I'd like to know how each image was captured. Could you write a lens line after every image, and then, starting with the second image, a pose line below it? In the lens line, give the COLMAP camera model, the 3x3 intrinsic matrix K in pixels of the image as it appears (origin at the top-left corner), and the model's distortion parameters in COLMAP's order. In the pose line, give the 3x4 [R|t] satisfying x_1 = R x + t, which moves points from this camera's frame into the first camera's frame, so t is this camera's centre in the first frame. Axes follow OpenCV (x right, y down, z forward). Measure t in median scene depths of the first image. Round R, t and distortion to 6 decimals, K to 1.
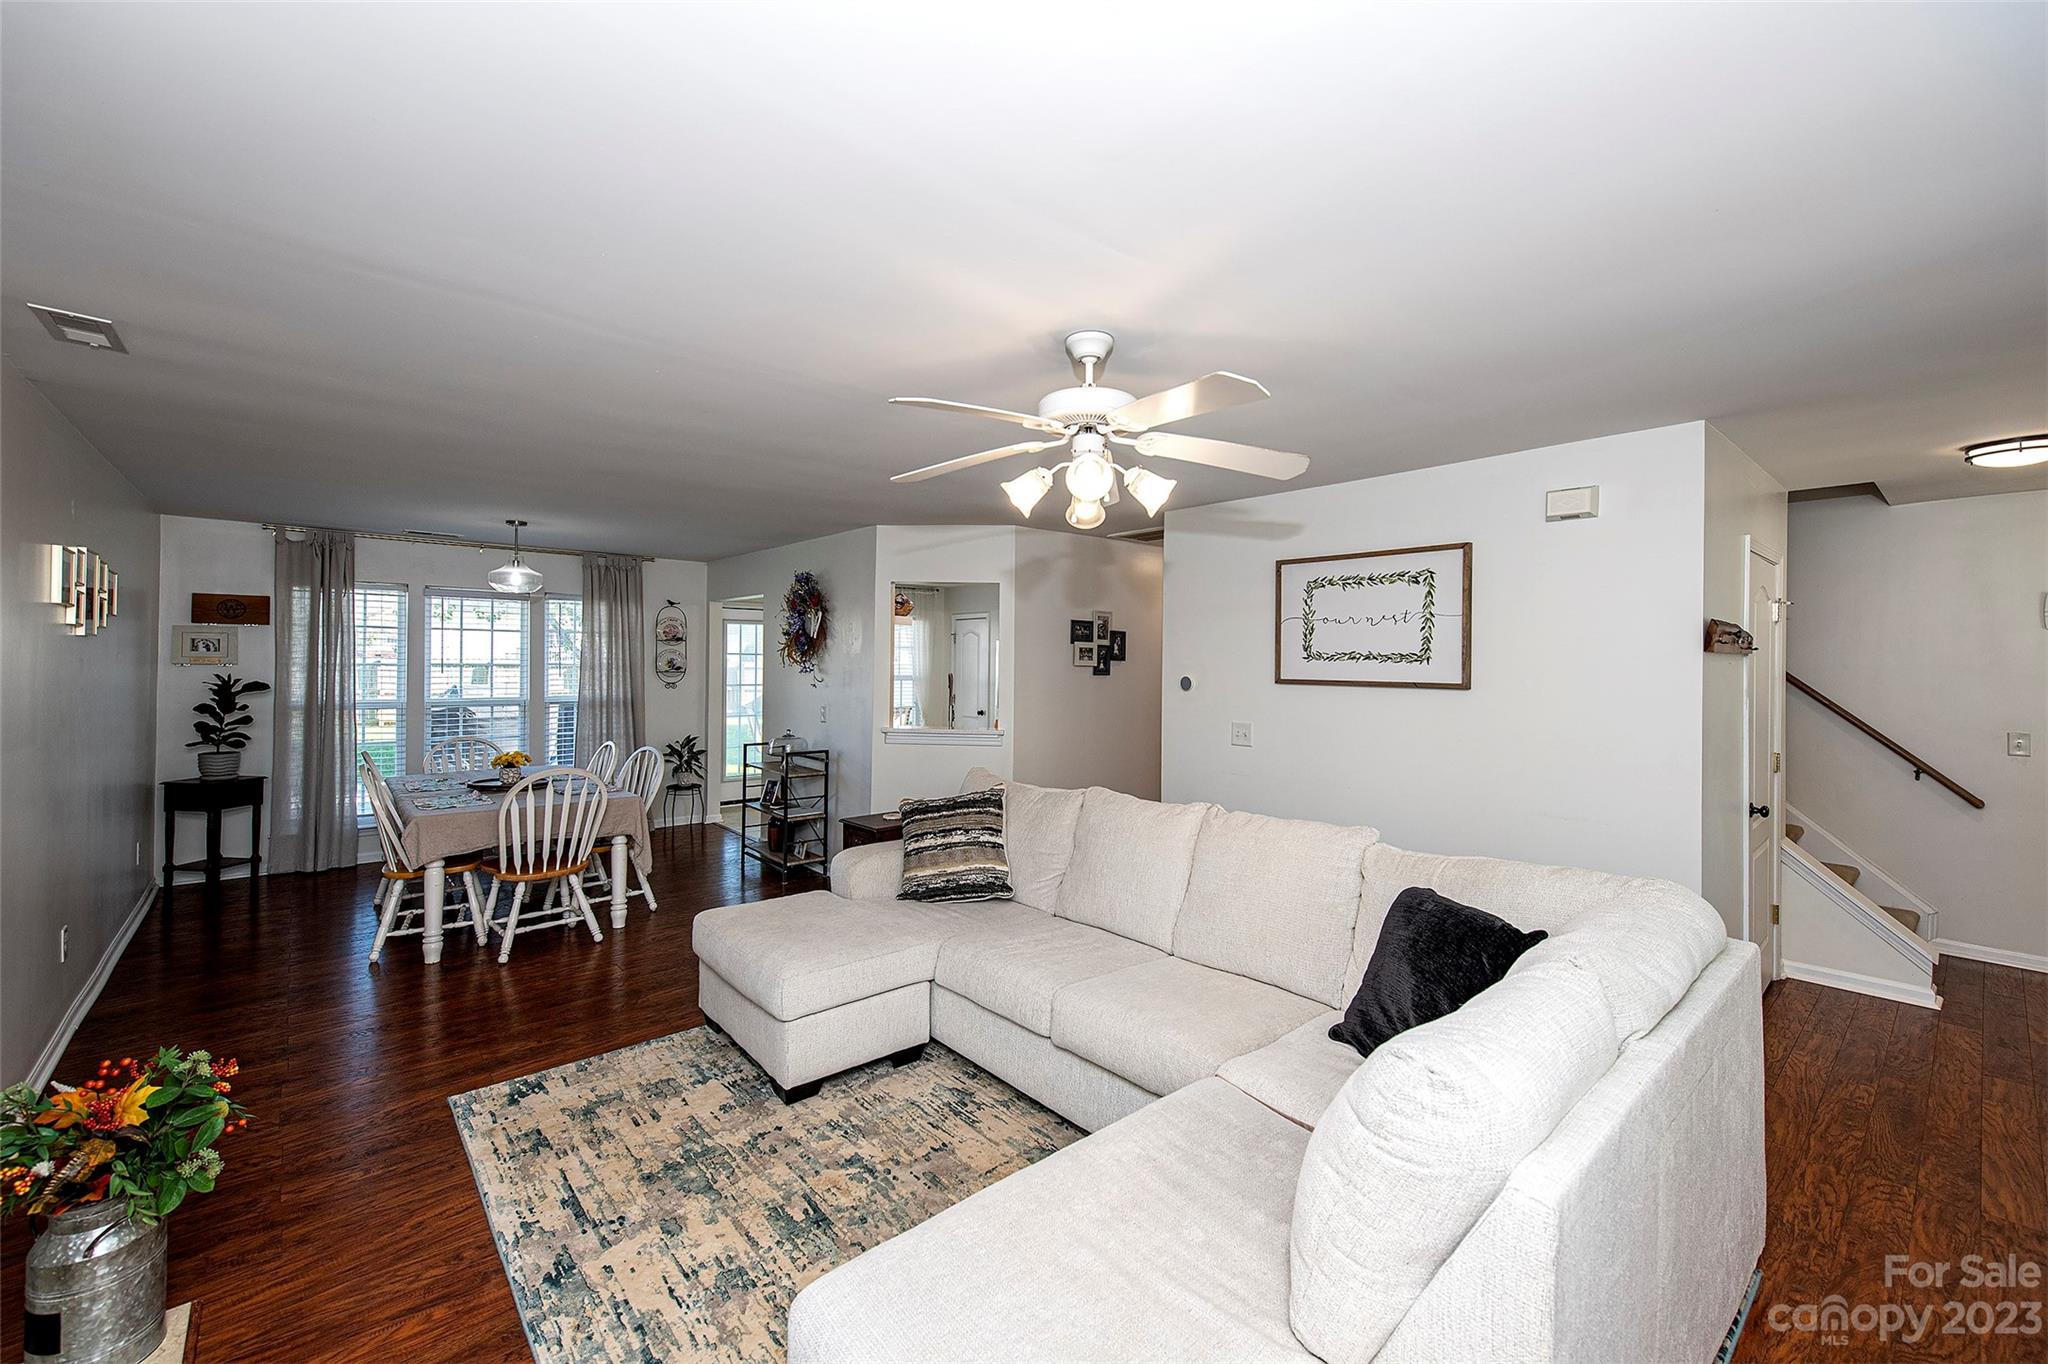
lens RADIAL K [[829.8, 0, 1040.0], [0, 829.8, 661.9], [0, 0, 1]] dist [0.008727, -0.000518]
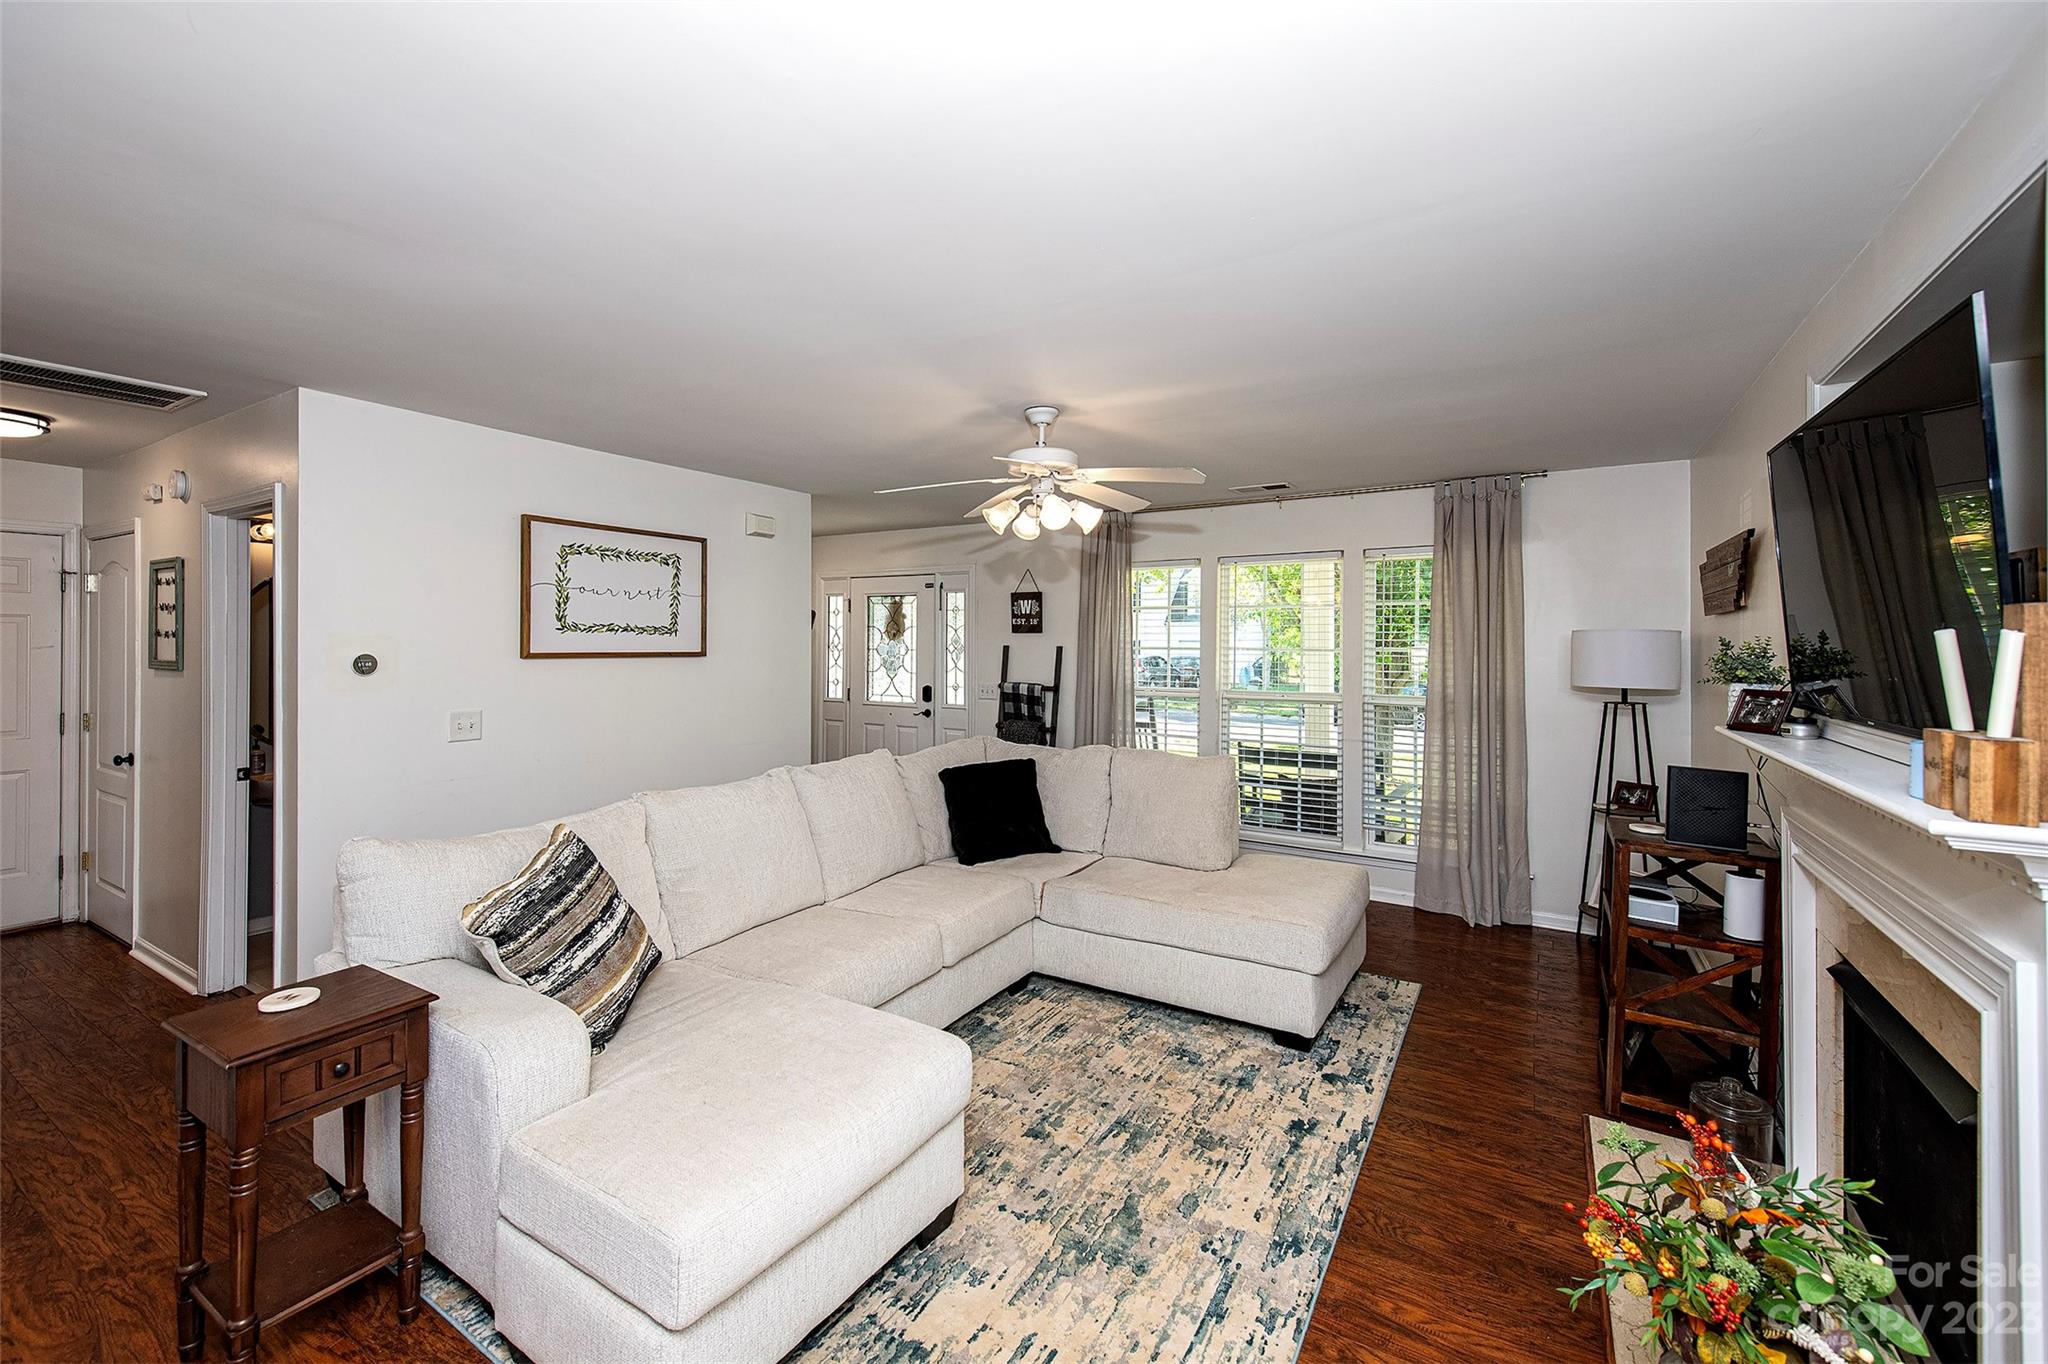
lens RADIAL K [[823.3, 0, 1026.2], [0, 823.3, 637.9], [0, 0, 1]] dist [0.011392, -0.000159]
pose [[-0.286063, -0.004490, 0.958200, -0.557774], [-0.007511, 0.999969, 0.002443, -0.000796], [-0.958181, -0.006498, -0.286088, 0.617166]]
